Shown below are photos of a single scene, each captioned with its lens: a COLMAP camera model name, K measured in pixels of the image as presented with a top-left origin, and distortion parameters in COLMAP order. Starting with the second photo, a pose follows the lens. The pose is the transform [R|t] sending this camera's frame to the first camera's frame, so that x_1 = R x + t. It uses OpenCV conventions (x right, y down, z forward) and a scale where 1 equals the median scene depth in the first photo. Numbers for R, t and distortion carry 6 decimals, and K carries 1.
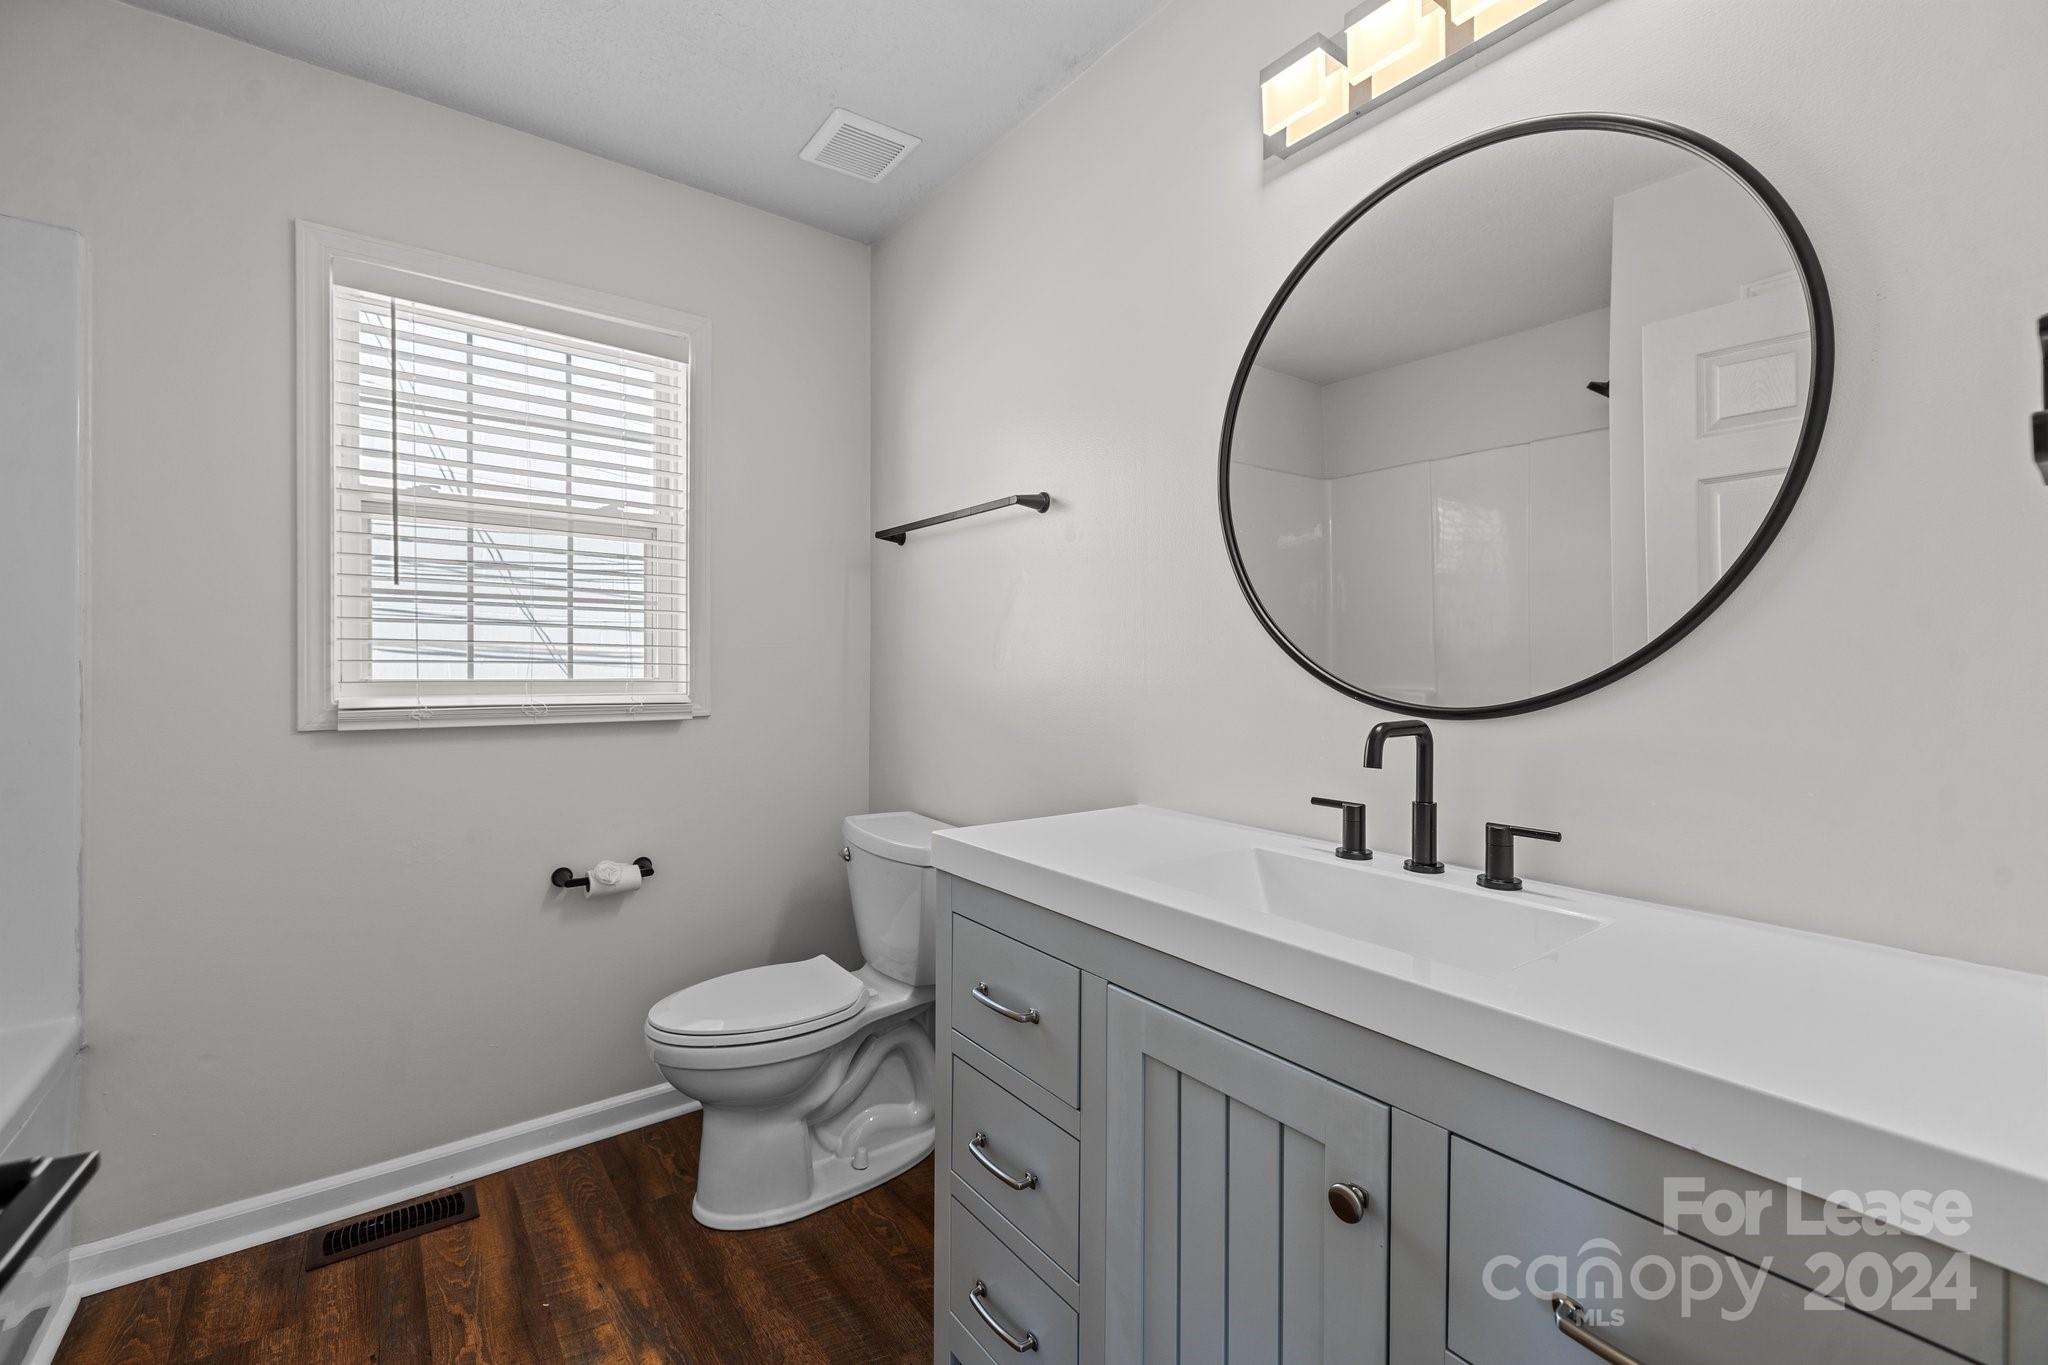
lens RADIAL K [[860.4, 0, 1020.8], [0, 860.4, 677.4], [0, 0, 1]] dist [0.000714, 0.000516]
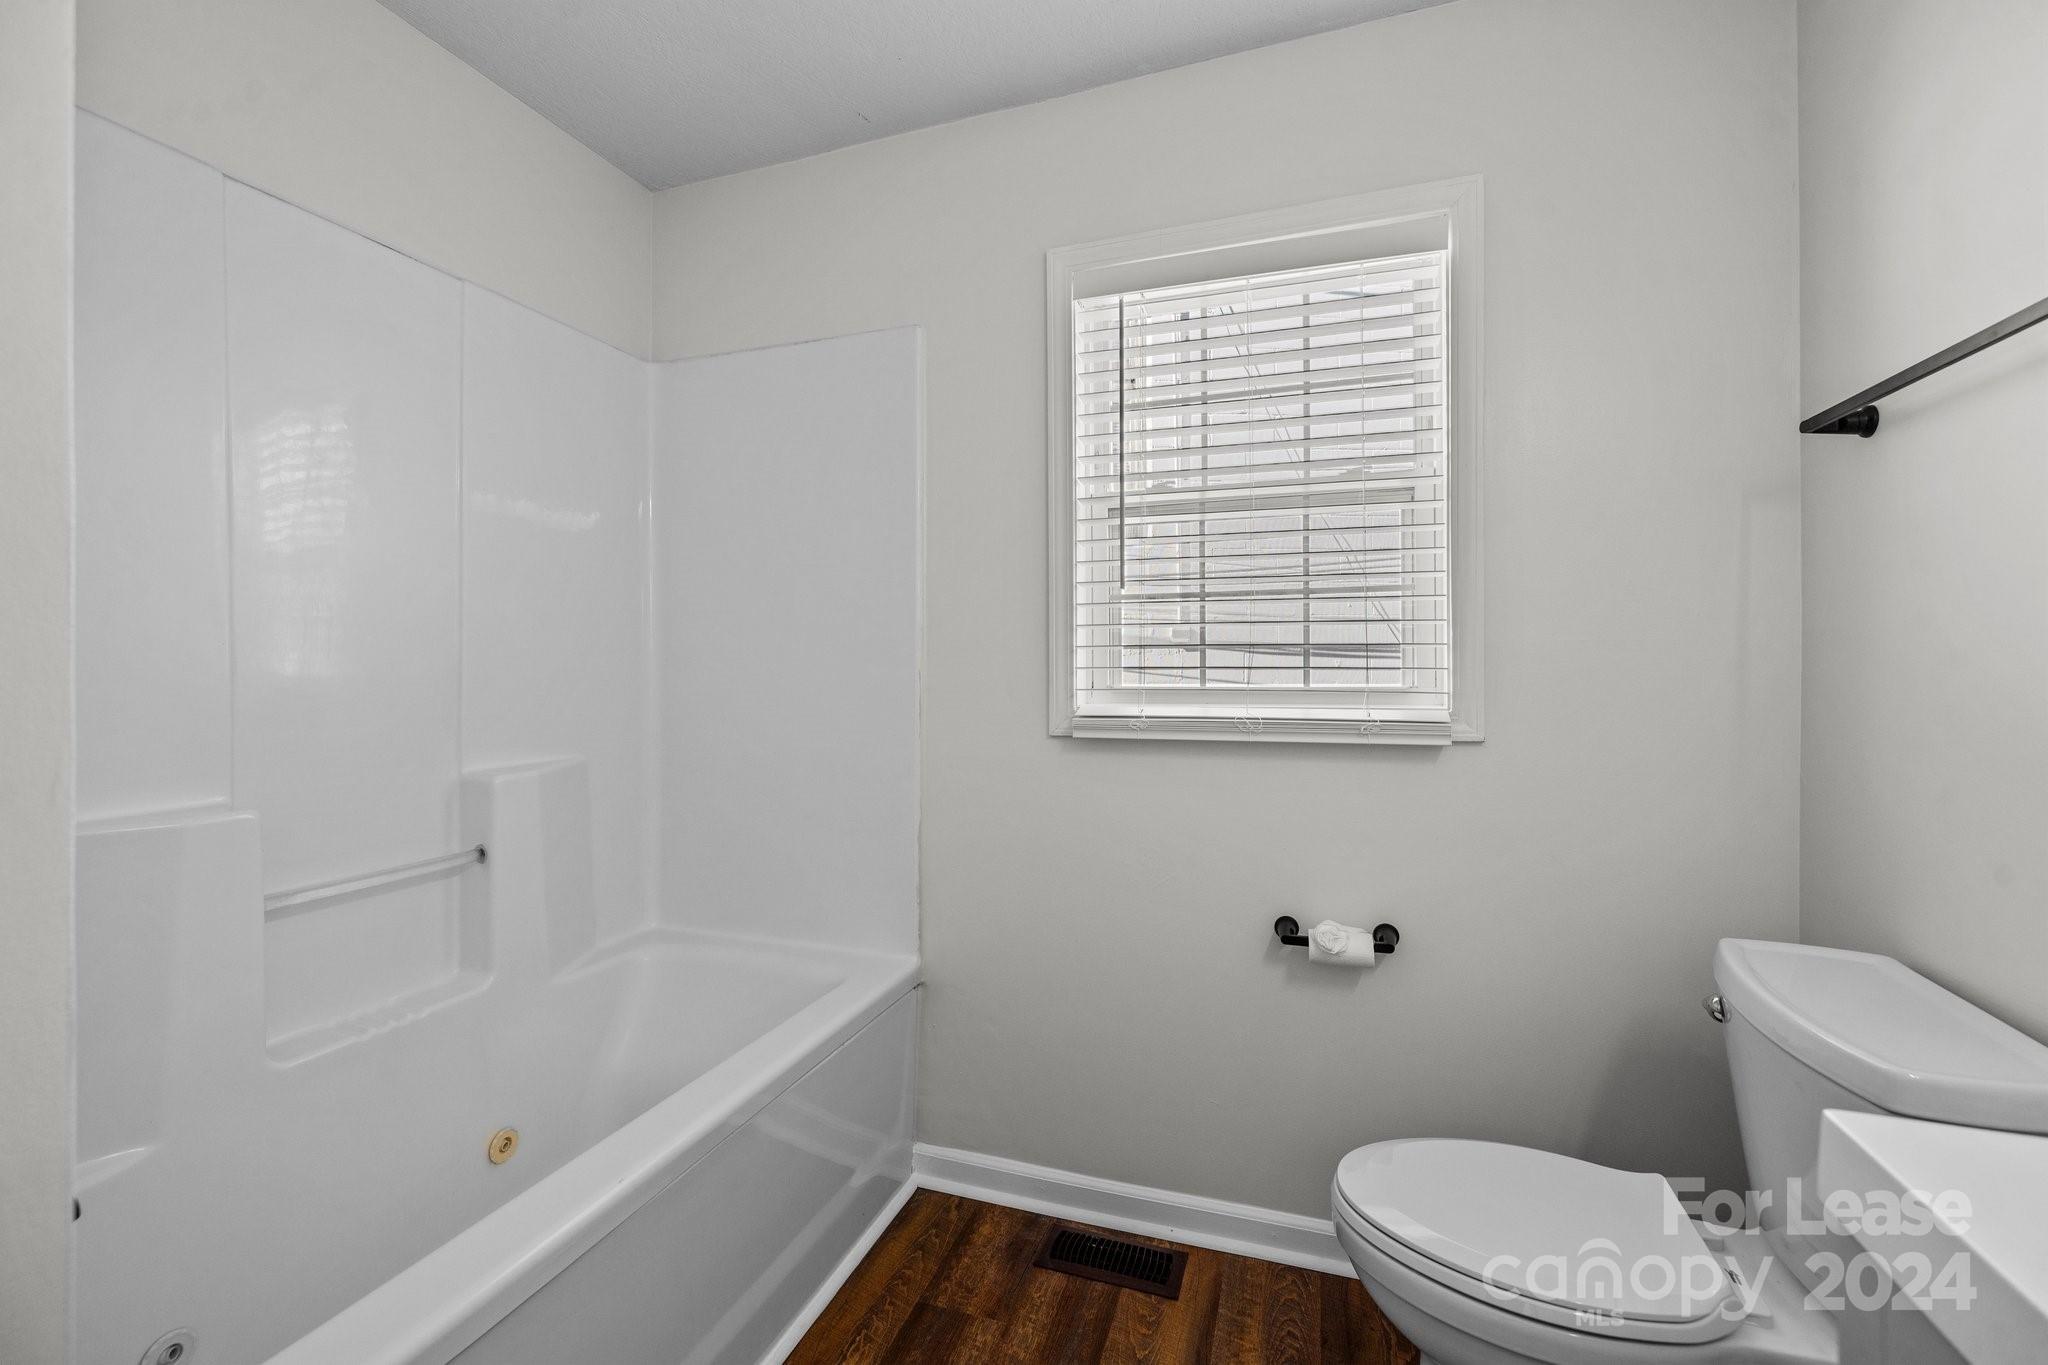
lens RADIAL K [[860.4, 0, 1023.2], [0, 860.4, 665.3], [0, 0, 1]] dist [0.000714, 0.000516]
pose [[0.544899, -0.004819, -0.838488, 0.022194], [-0.000002, 0.999983, -0.005748, -0.014775], [0.838502, 0.003134, 0.544890, 0.345487]]
